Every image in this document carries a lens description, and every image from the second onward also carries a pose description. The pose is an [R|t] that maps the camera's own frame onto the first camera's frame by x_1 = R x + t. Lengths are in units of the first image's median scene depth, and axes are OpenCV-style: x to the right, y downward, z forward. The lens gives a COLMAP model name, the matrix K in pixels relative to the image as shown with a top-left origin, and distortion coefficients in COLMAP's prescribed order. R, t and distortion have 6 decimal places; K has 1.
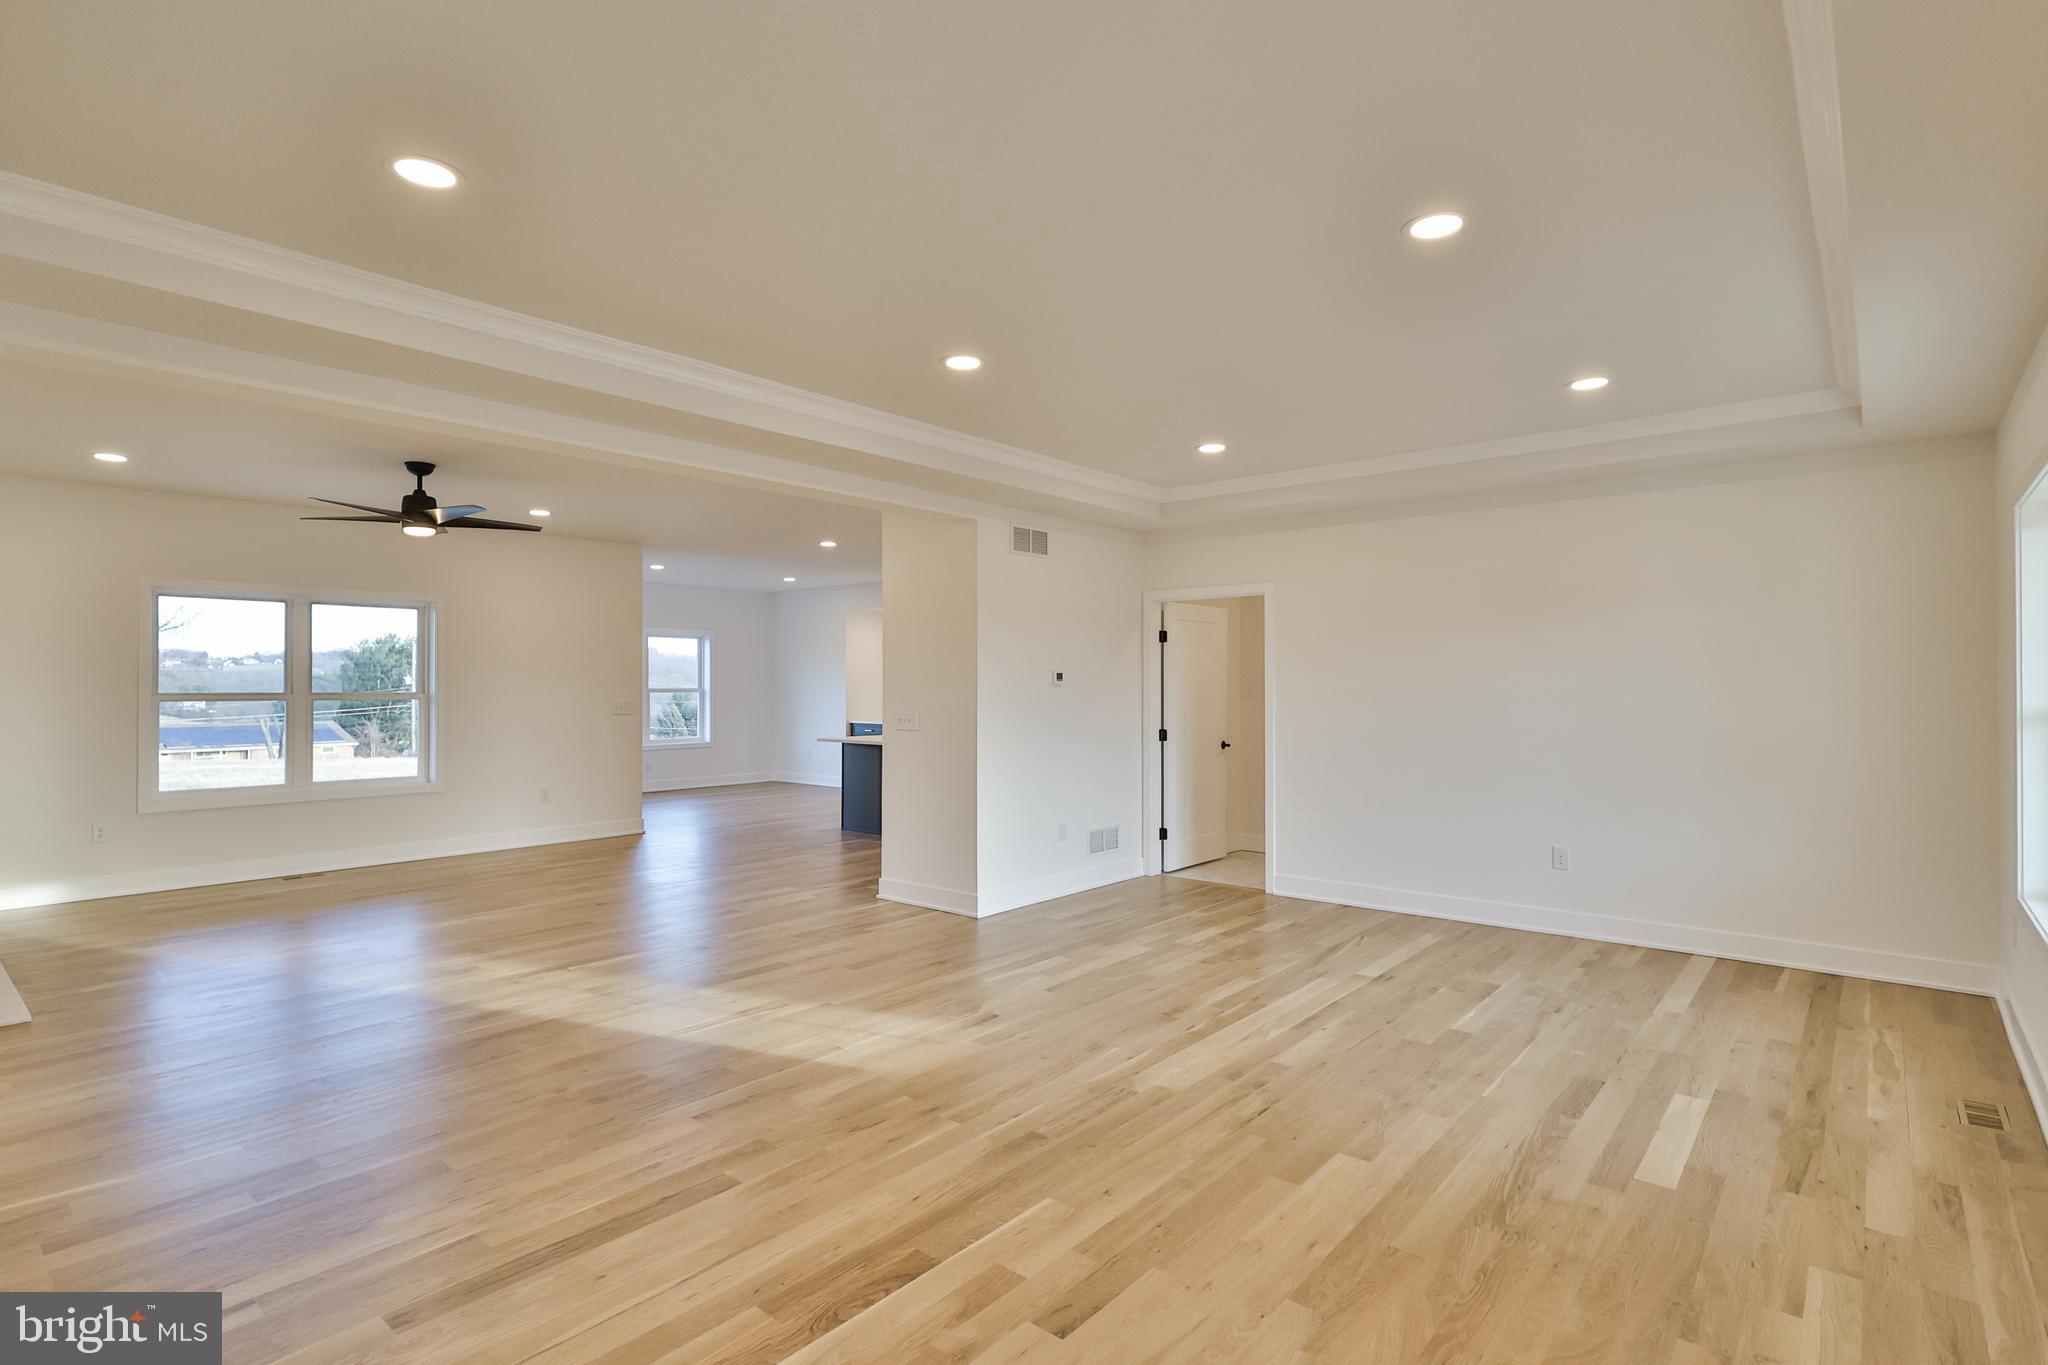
lens RADIAL K [[1011.4, 0, 1026.6], [0, 1011.4, 673.4], [0, 0, 1]] dist [-0.000097, 0.000688]
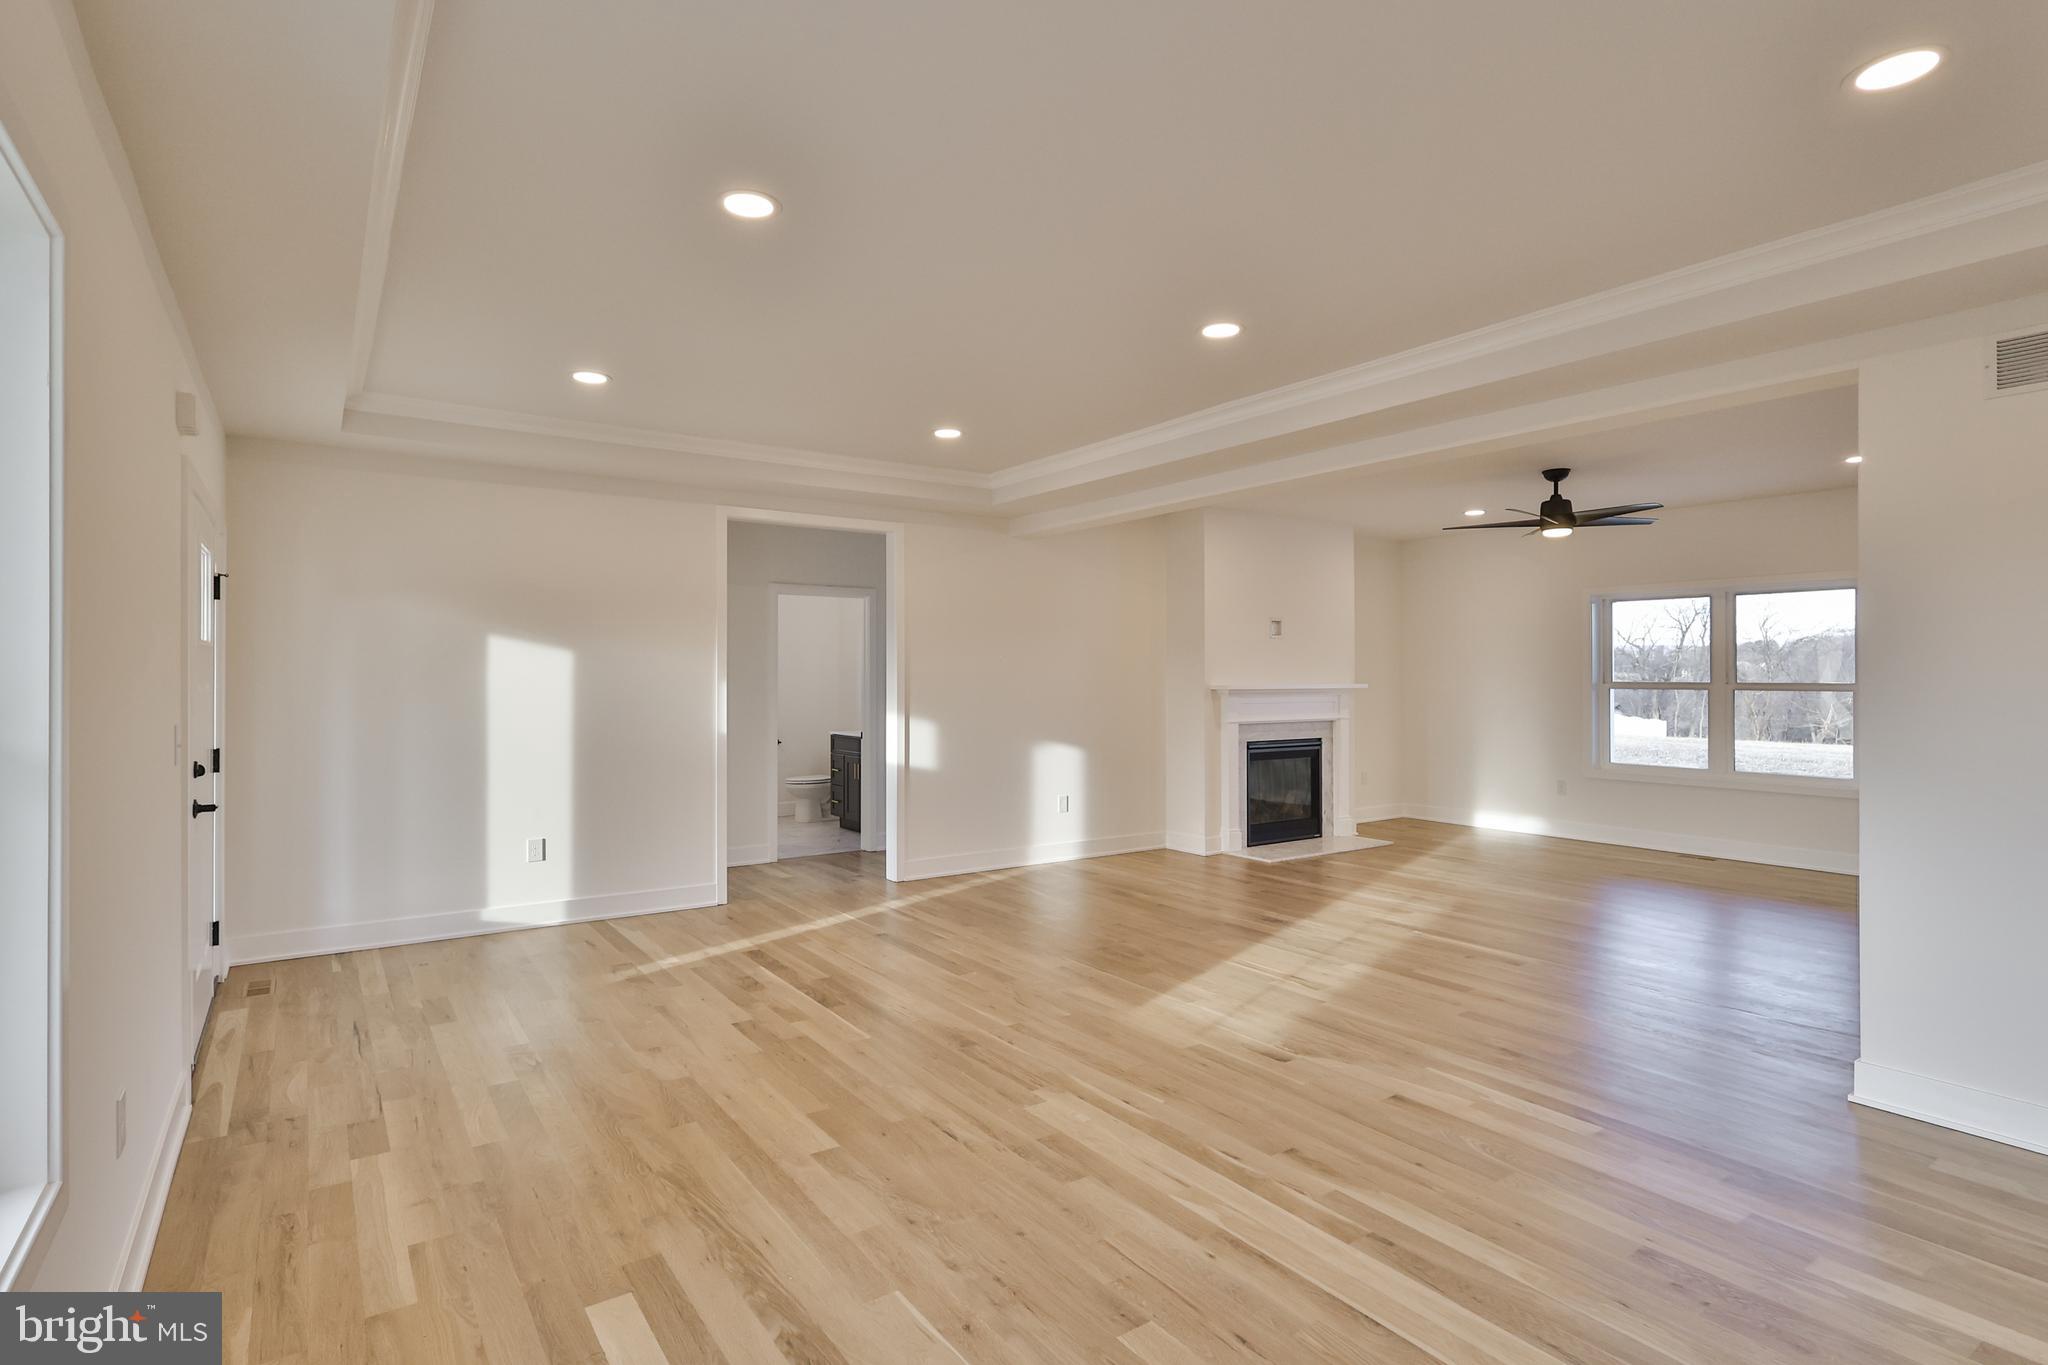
lens RADIAL K [[1016.5, 0, 988.3], [0, 1016.5, 674.4], [0, 0, 1]] dist [-0.000149, 0.001066]
pose [[-0.276184, -0.001654, -0.961103, 0.775080], [0.011739, 0.999918, -0.005094, 0.012160], [0.961033, -0.012689, -0.276142, 0.898308]]
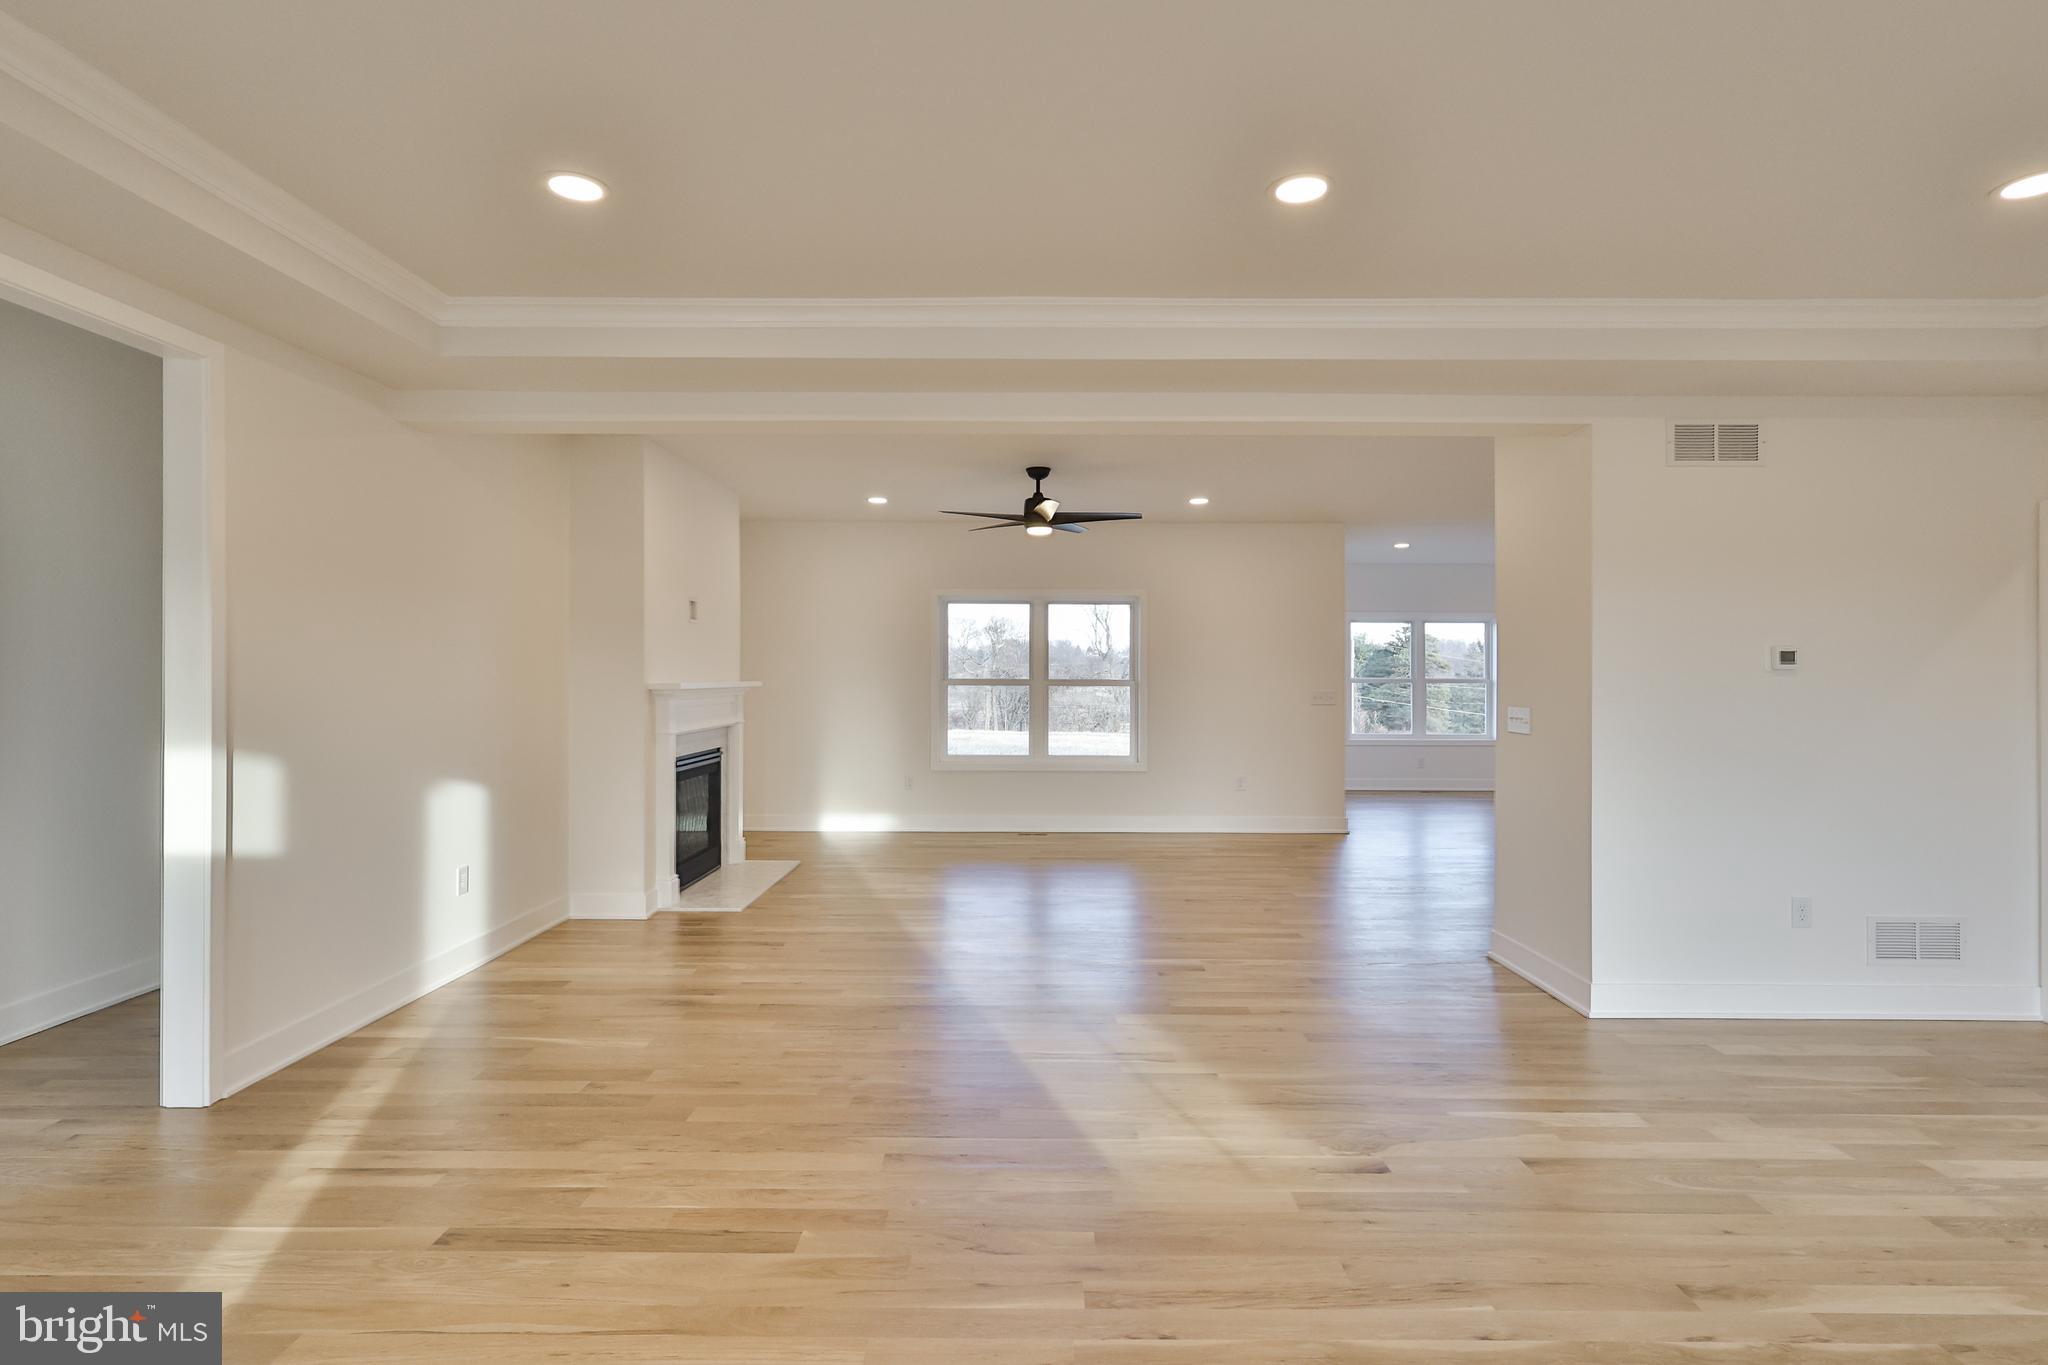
lens RADIAL K [[1011.4, 0, 1026.6], [0, 1011.4, 673.4], [0, 0, 1]] dist [-0.000097, 0.000688]
pose [[0.640794, 0.000120, -0.767713, 0.290239], [0.005239, 0.999976, 0.004530, 0.010979], [0.767695, -0.006925, 0.640778, 0.362549]]
